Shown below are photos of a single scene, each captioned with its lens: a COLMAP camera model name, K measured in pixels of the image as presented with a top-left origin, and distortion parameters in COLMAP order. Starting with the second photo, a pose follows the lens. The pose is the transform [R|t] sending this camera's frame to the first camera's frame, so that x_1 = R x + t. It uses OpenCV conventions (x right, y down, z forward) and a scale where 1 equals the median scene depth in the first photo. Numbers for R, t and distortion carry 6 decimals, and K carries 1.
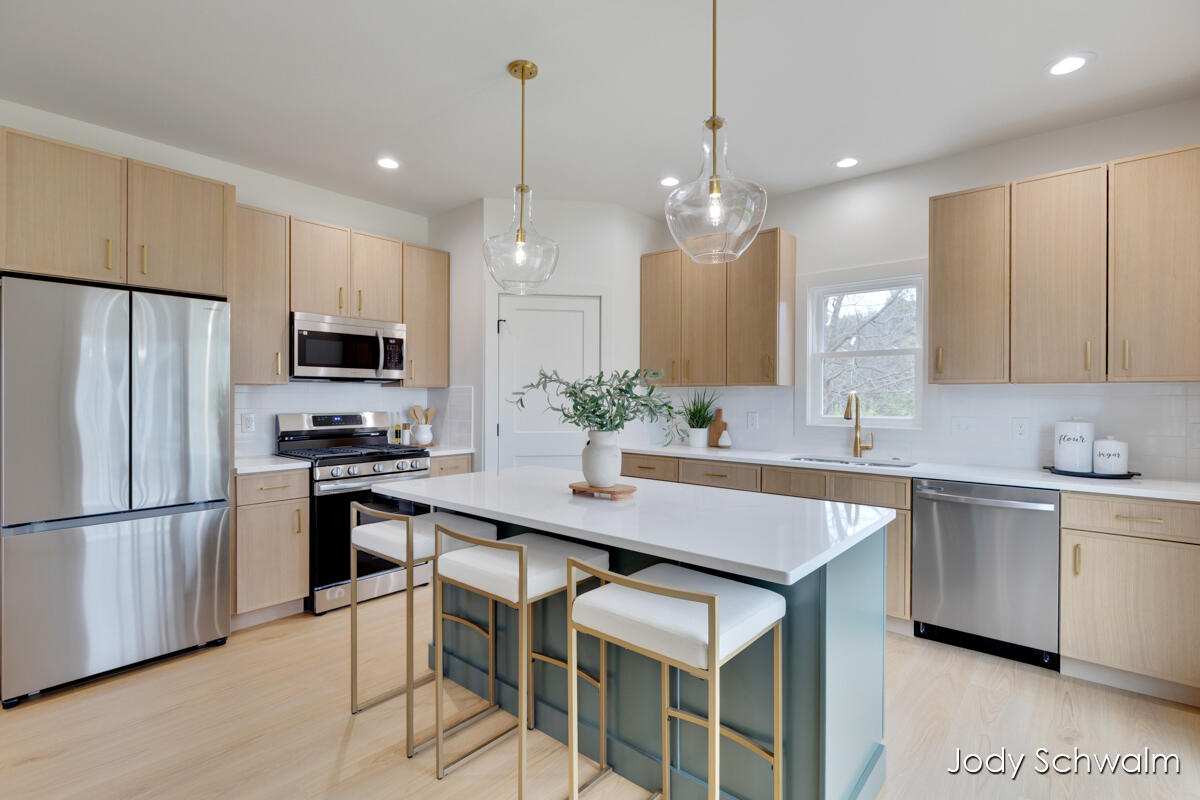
lens RADIAL K [[564.0, 0, 600.0], [0, 564.0, 400.0], [0, 0, 1]] dist [-0.000733, -0.000299]
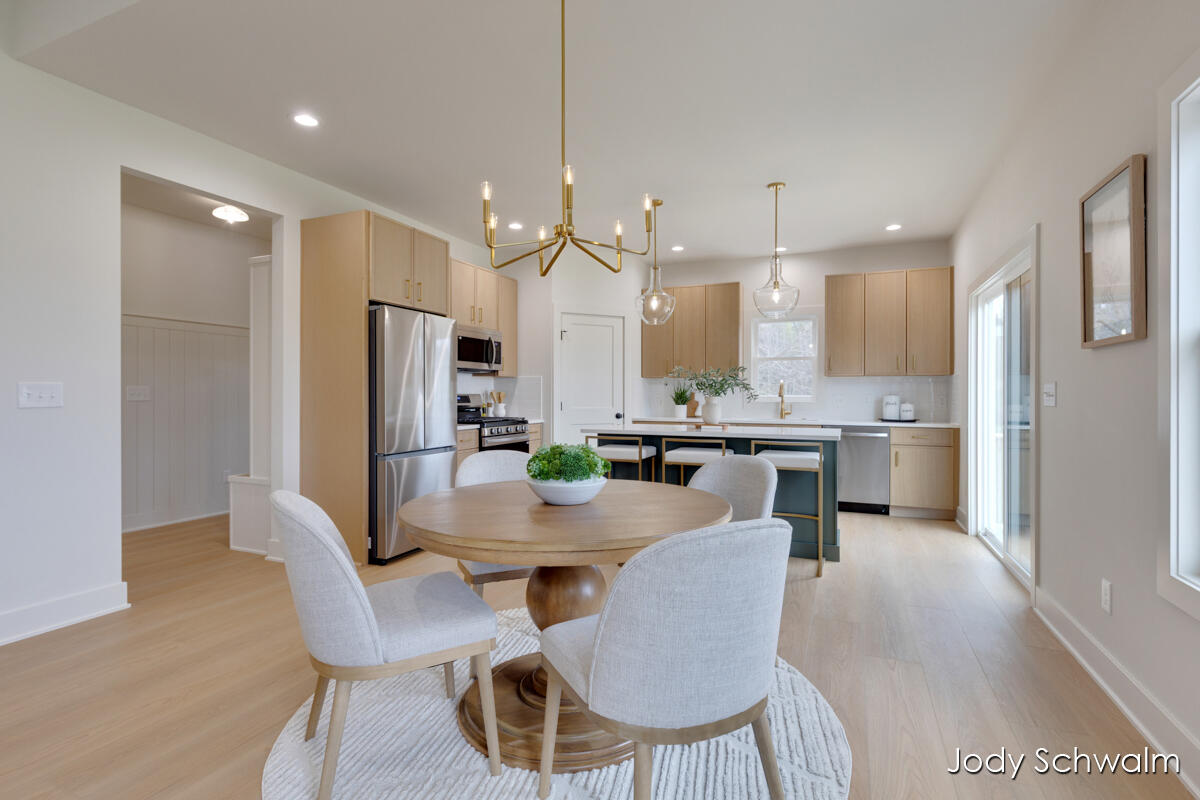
lens RADIAL K [[572.4, 0, 600.0], [0, 572.4, 400.0], [0, 0, 1]] dist [0.000641, -0.000034]
pose [[0.954240, -0.002970, 0.299026, -0.665386], [0.002175, 0.999993, 0.002991, 0.040946], [-0.299033, -0.002203, 0.954240, -0.556825]]
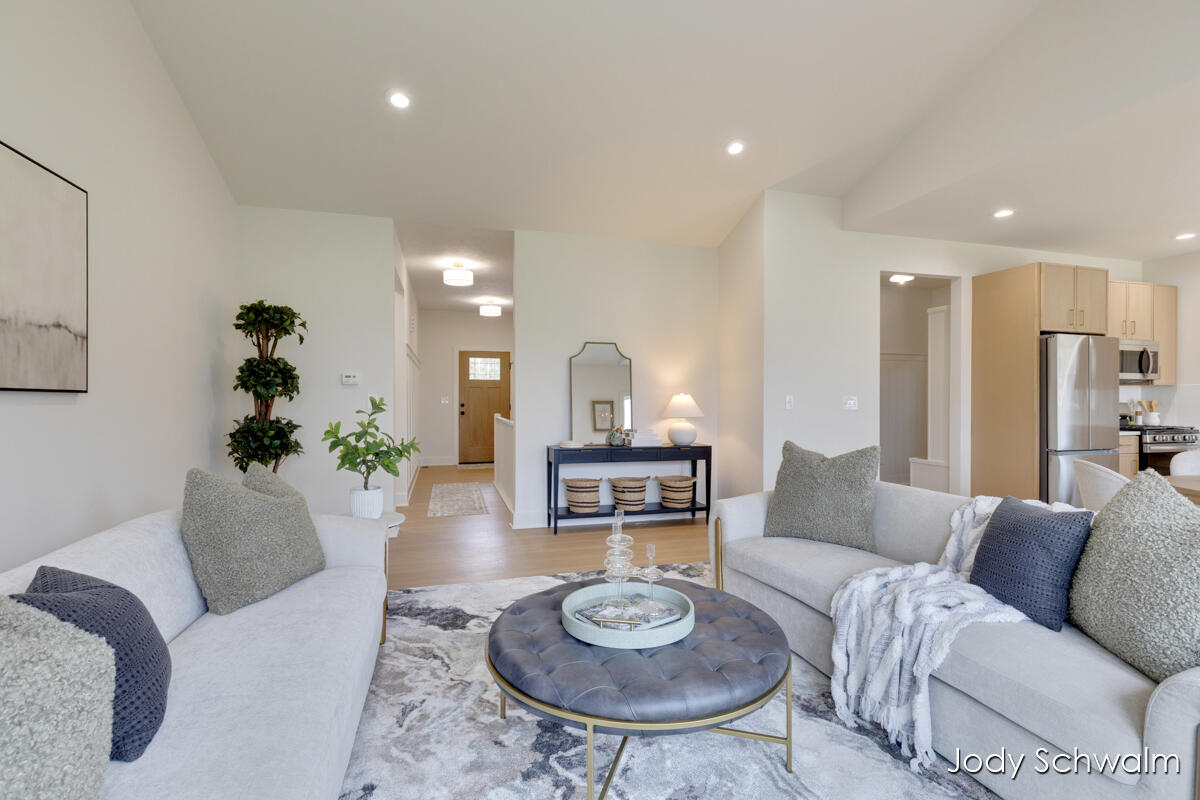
lens RADIAL K [[534.2, 0, 600.0], [0, 534.2, 400.0], [0, 0, 1]] dist [0.000342, 0.000101]
pose [[0.834606, 0.001285, -0.550845, -0.963770], [-0.004643, 0.999978, -0.004701, 0.034286], [0.550827, 0.006481, 0.834594, -1.132256]]
